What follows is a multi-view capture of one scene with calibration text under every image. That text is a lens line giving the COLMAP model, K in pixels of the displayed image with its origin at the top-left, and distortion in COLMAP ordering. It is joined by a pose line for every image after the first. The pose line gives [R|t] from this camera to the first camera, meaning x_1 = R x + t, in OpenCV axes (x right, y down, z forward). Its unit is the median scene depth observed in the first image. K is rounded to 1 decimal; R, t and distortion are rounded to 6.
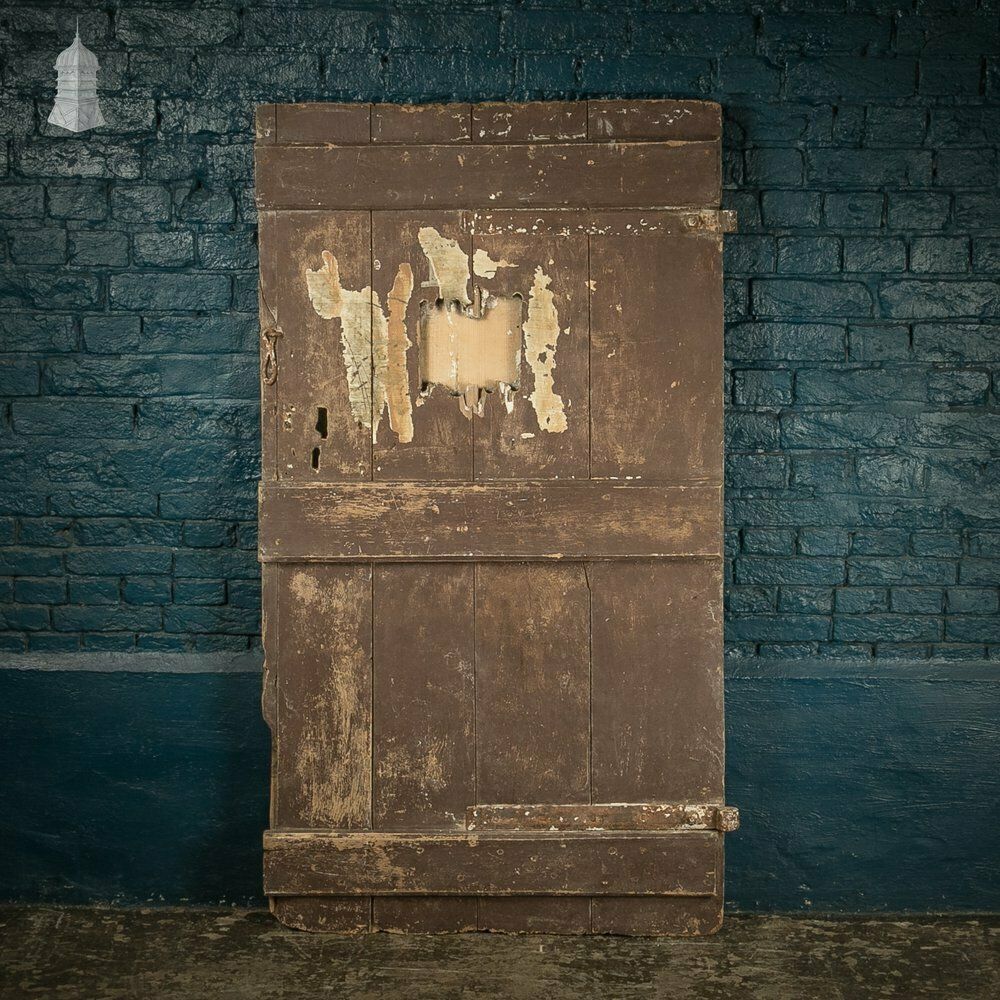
lens RADIAL K [[2028.6, 0, 519.4], [0, 2028.6, 499.0], [0, 0, 1]] dist [0.004915, -0.109817]
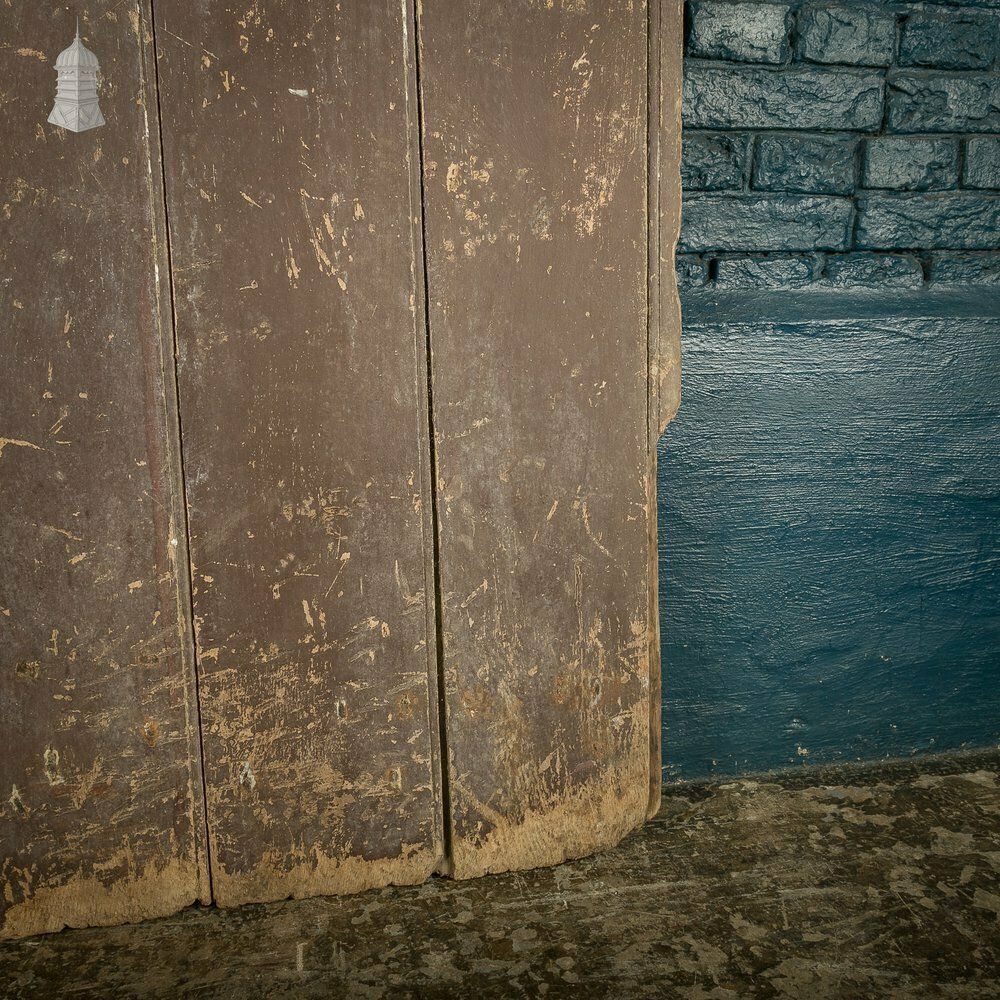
lens RADIAL K [[862.5, 0, 498.1], [0, 862.5, 513.8], [0, 0, 1]] dist [0.006442, 0.000404]
pose [[0.970959, -0.056697, 0.232429, 0.013932], [0.037495, 0.995570, 0.086218, 0.114006], [-0.236288, -0.074999, 0.968784, 0.806666]]
